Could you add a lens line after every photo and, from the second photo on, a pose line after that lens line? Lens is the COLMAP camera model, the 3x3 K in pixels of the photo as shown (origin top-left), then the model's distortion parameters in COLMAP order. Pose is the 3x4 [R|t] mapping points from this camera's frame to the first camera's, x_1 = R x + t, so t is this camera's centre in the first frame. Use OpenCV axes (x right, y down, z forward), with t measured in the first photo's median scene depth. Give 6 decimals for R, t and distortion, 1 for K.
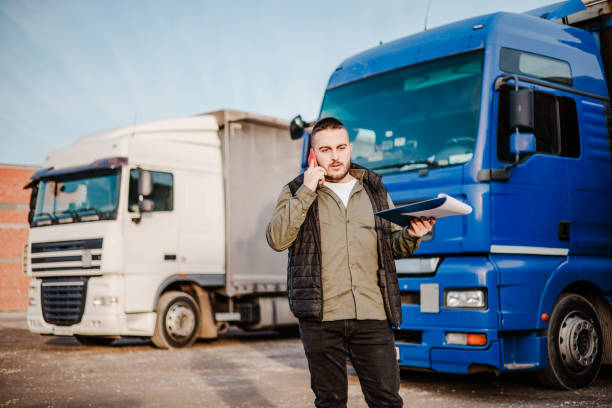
lens RADIAL K [[894.7, 0, 306.0], [0, 894.7, 204.0], [0, 0, 1]] dist [0.369757, -0.649715]
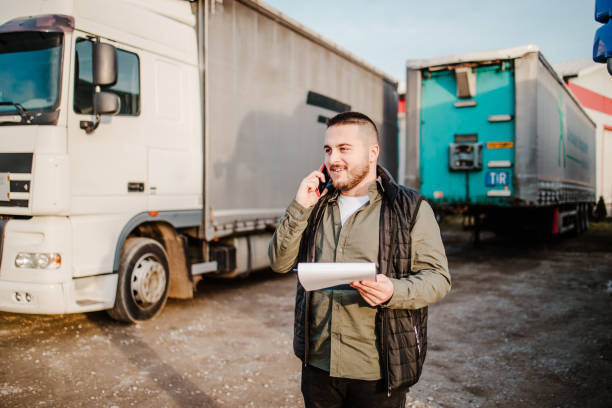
lens RADIAL K [[637.4, 0, 306.0], [0, 637.4, 204.0], [0, 0, 1]] dist [0.062781, 0.013808]
pose [[0.959015, 0.013129, 0.283052, -0.170383], [-0.046533, 0.992661, 0.111615, 0.014678], [-0.279510, -0.120212, 0.952588, 0.548986]]
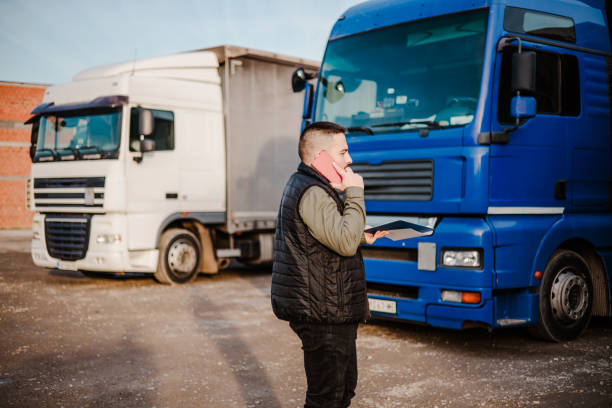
lens RADIAL K [[894.7, 0, 306.0], [0, 894.7, 204.0], [0, 0, 1]] dist [0.369757, -0.649715]
pose [[0.999937, 0.010882, 0.002853, -0.002575], [-0.011106, 0.995279, 0.096421, -0.032448], [-0.001790, -0.096447, 0.995337, -0.008868]]
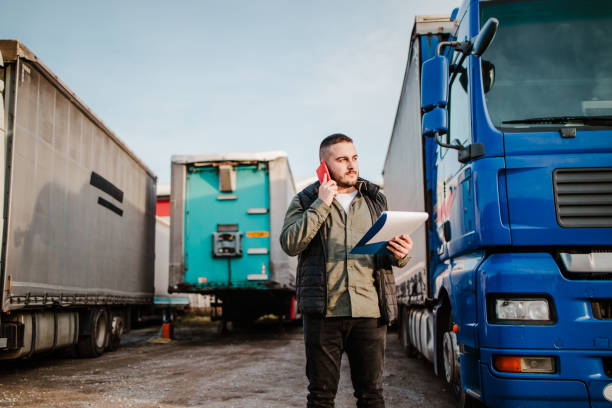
lens RADIAL K [[637.4, 0, 306.0], [0, 637.4, 204.0], [0, 0, 1]] dist [0.062781, 0.013808]
pose [[0.732229, 0.108852, 0.672303, -0.279191], [-0.064055, 0.993776, -0.091136, 0.057449], [-0.678039, 0.023668, 0.734644, 0.544564]]
